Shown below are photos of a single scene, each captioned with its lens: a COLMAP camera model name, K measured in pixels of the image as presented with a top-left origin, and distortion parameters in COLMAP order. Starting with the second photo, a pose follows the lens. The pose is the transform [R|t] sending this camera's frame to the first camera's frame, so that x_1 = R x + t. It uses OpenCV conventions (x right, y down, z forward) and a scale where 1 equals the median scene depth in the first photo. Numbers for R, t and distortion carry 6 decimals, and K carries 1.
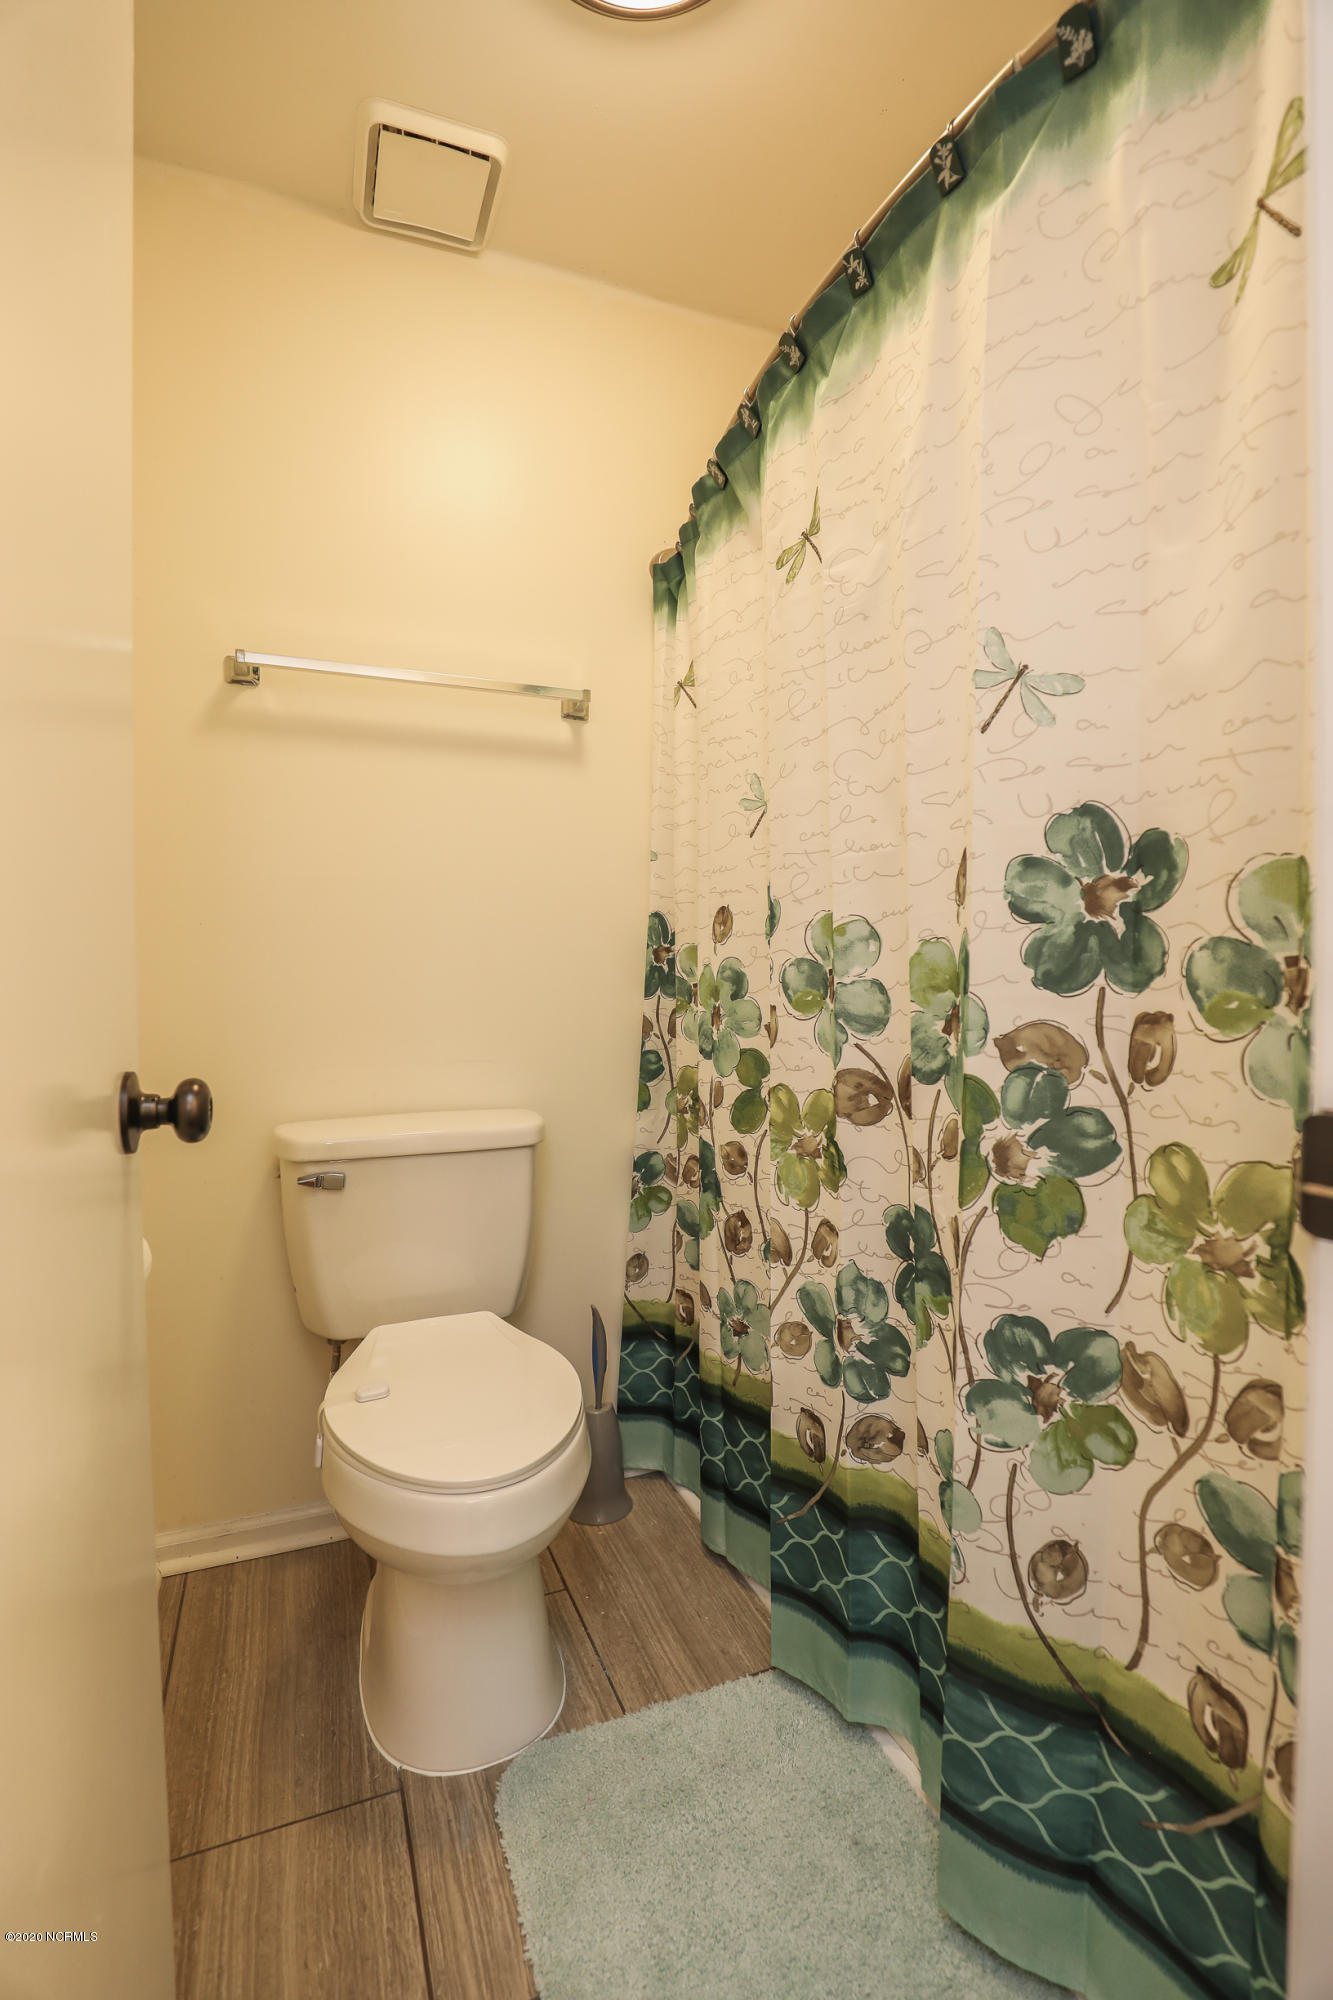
lens RADIAL K [[920.7, 0, 666.5], [0, 920.7, 1000.0], [0, 0, 1]] dist [-0.044682, 0.011297]
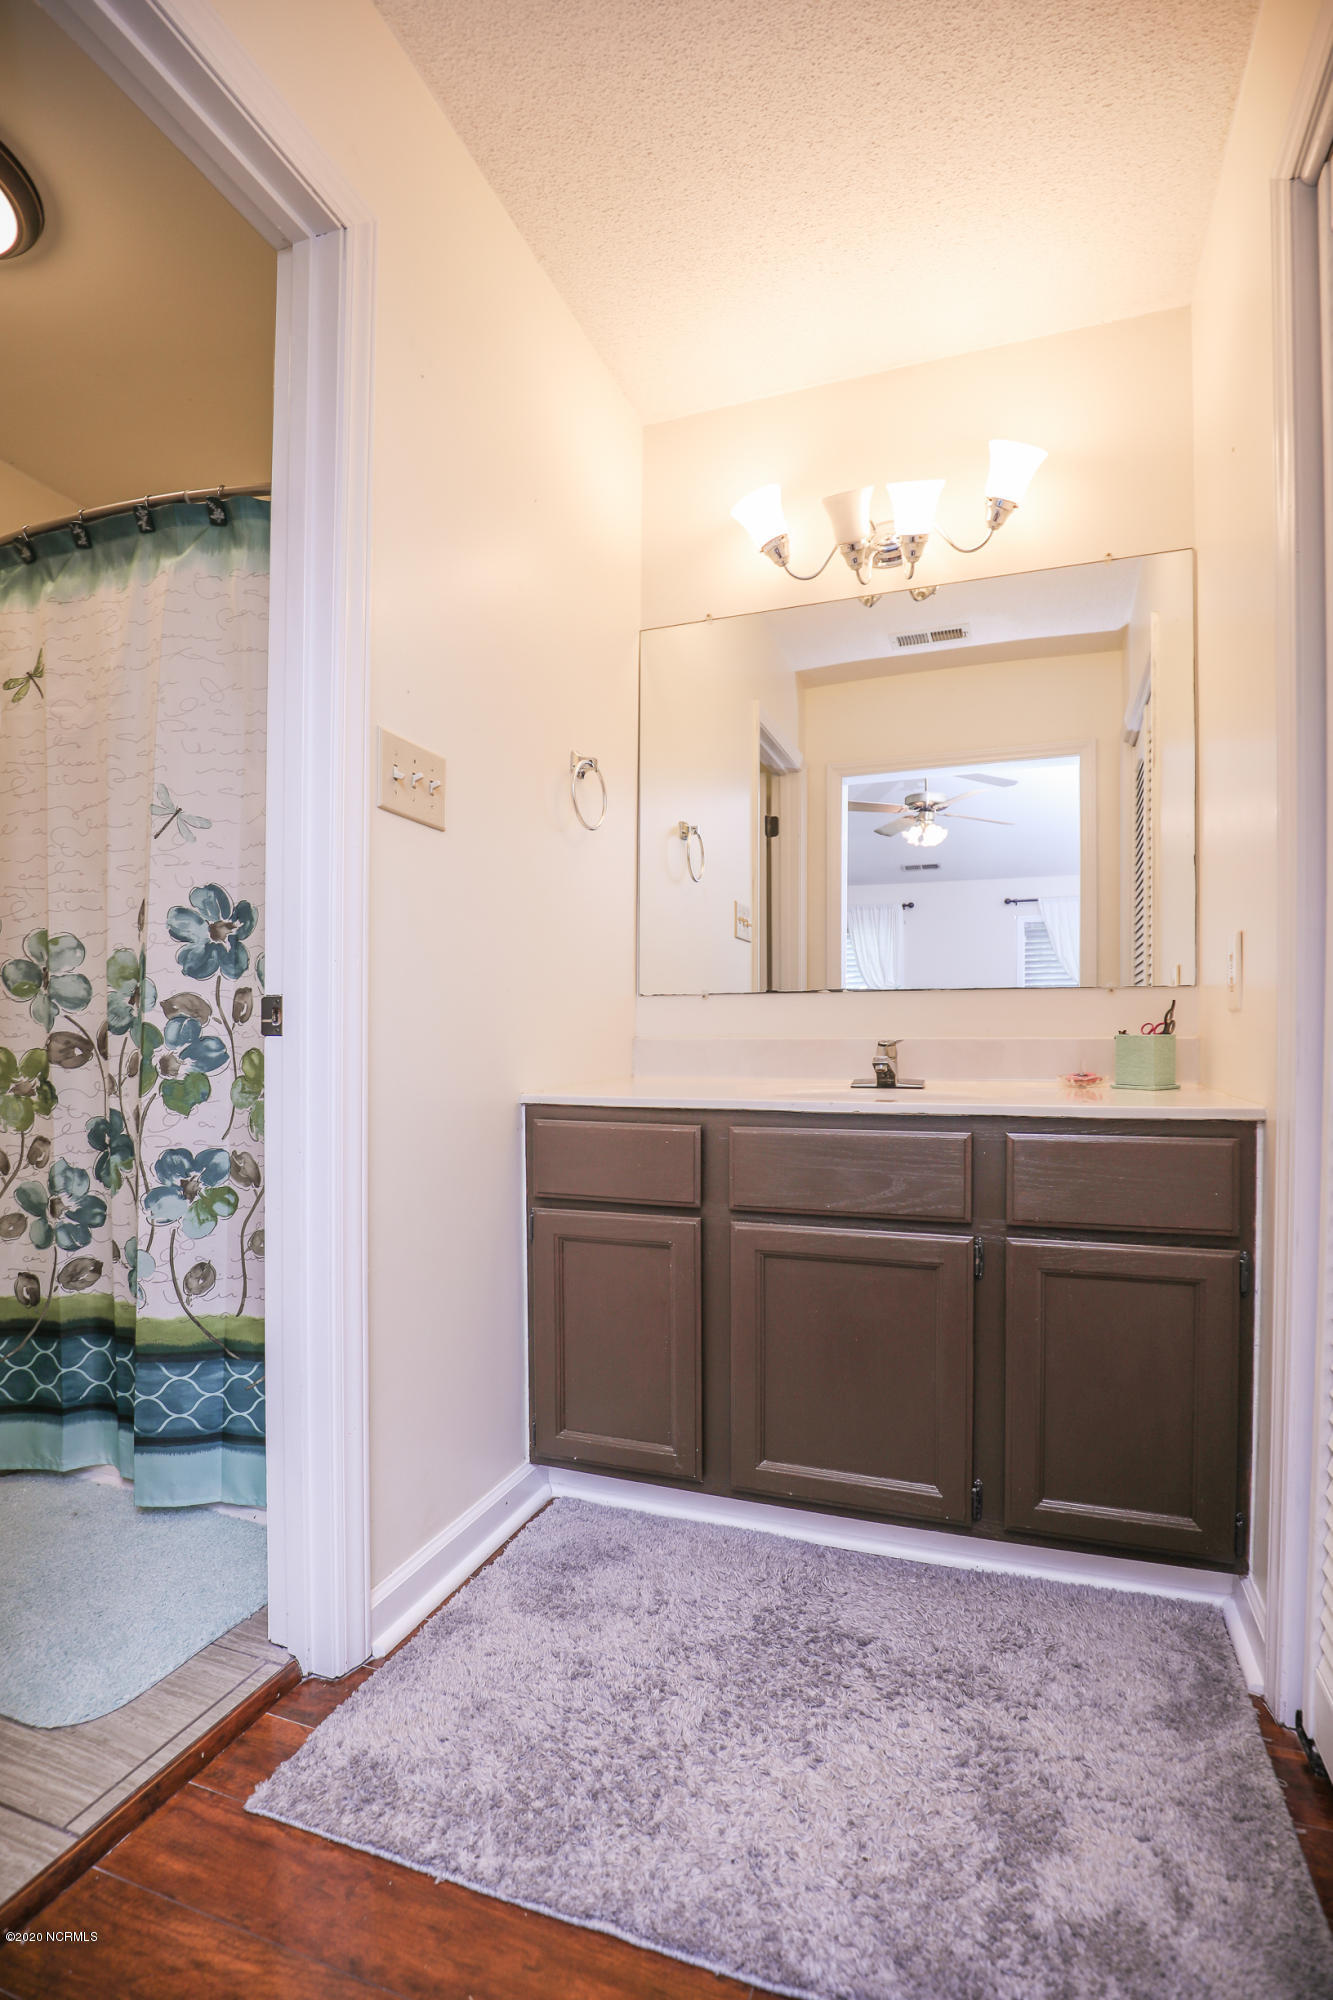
lens RADIAL K [[925.6, 0, 747.2], [0, 925.6, 1040.8], [0, 0, 1]] dist [-0.043977, 0.014771]
pose [[0.628010, 0.010121, 0.778140, -0.320998], [0.009371, 0.999745, -0.020567, 0.162713], [-0.778149, 0.020208, 0.627754, -1.050027]]
